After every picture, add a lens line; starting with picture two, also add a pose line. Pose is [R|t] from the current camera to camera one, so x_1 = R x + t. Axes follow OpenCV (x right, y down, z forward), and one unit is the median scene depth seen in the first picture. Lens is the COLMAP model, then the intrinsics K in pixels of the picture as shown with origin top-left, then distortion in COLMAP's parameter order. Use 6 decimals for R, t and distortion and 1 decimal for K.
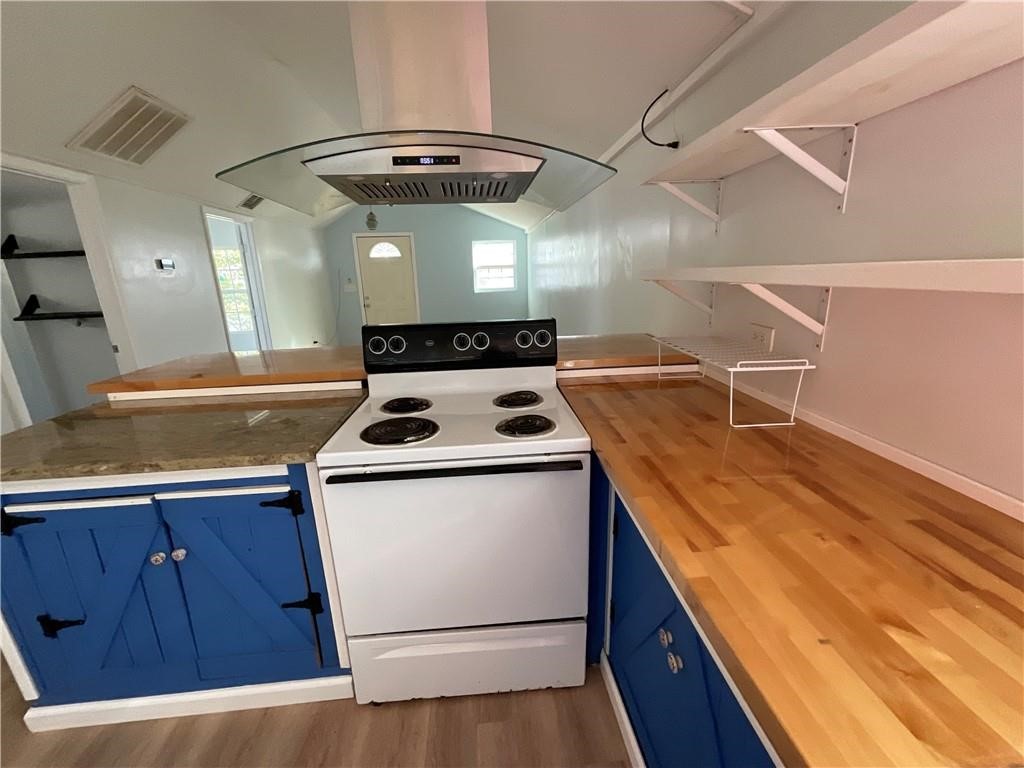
lens RADIAL K [[414.0, 0, 511.0], [0, 414.0, 384.8], [0, 0, 1]] dist [0.001543, 0.000392]
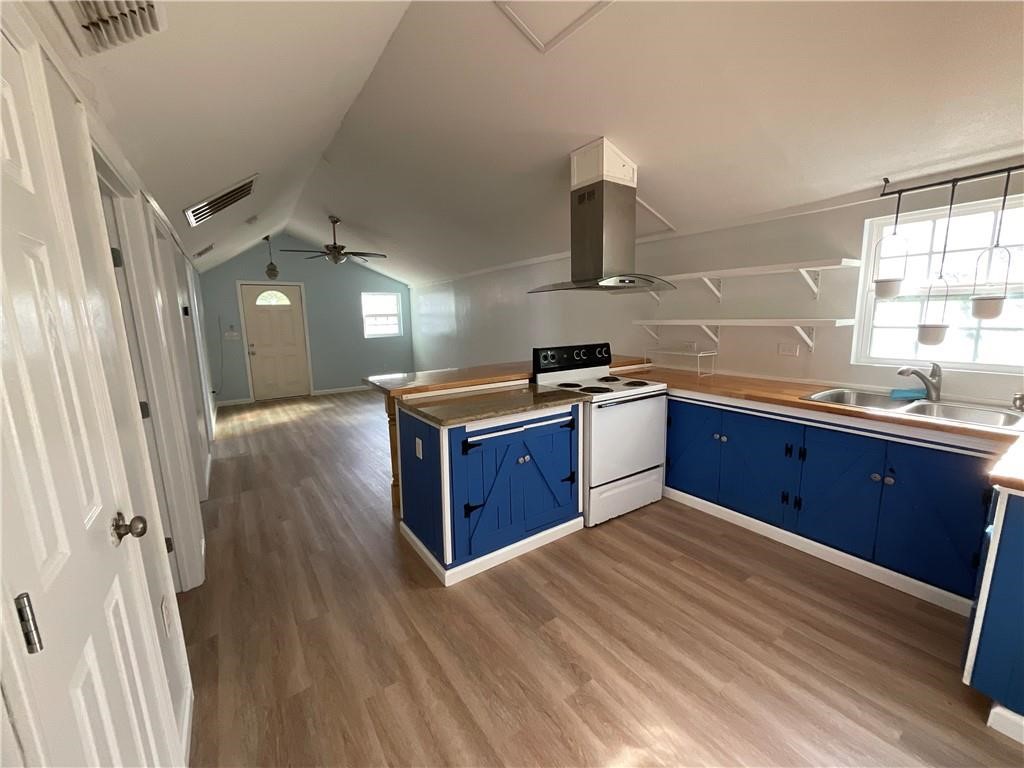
lens RADIAL K [[412.8, 0, 513.3], [0, 412.8, 382.0], [0, 0, 1]] dist [-0.000922, -0.000081]
pose [[0.869070, -0.068091, 0.489980, -0.339241], [0.124941, 0.988583, -0.084225, 0.038454], [-0.478651, 0.134416, 0.867655, -0.140036]]
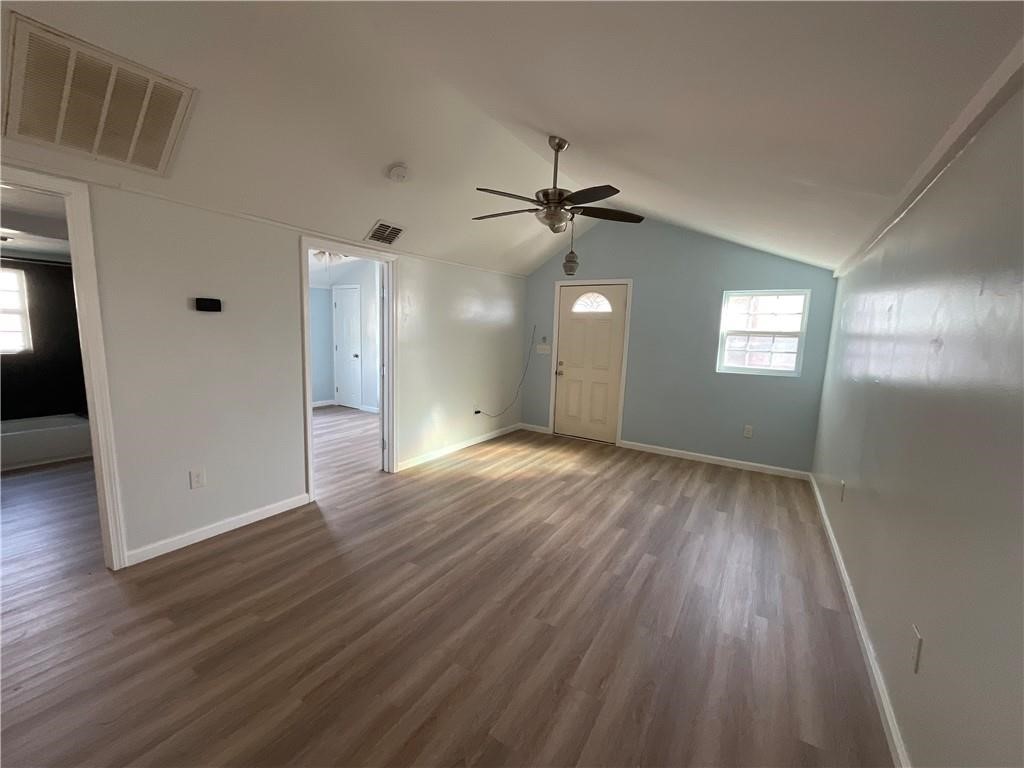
lens RADIAL K [[413.0, 0, 513.5], [0, 413.0, 381.4], [0, 0, 1]] dist [-0.000745, -0.000214]
pose [[0.794549, 0.126767, -0.593820, 0.045243], [-0.212522, 0.974165, -0.076398, -0.115490], [0.568794, 0.186902, 0.800963, 0.398979]]
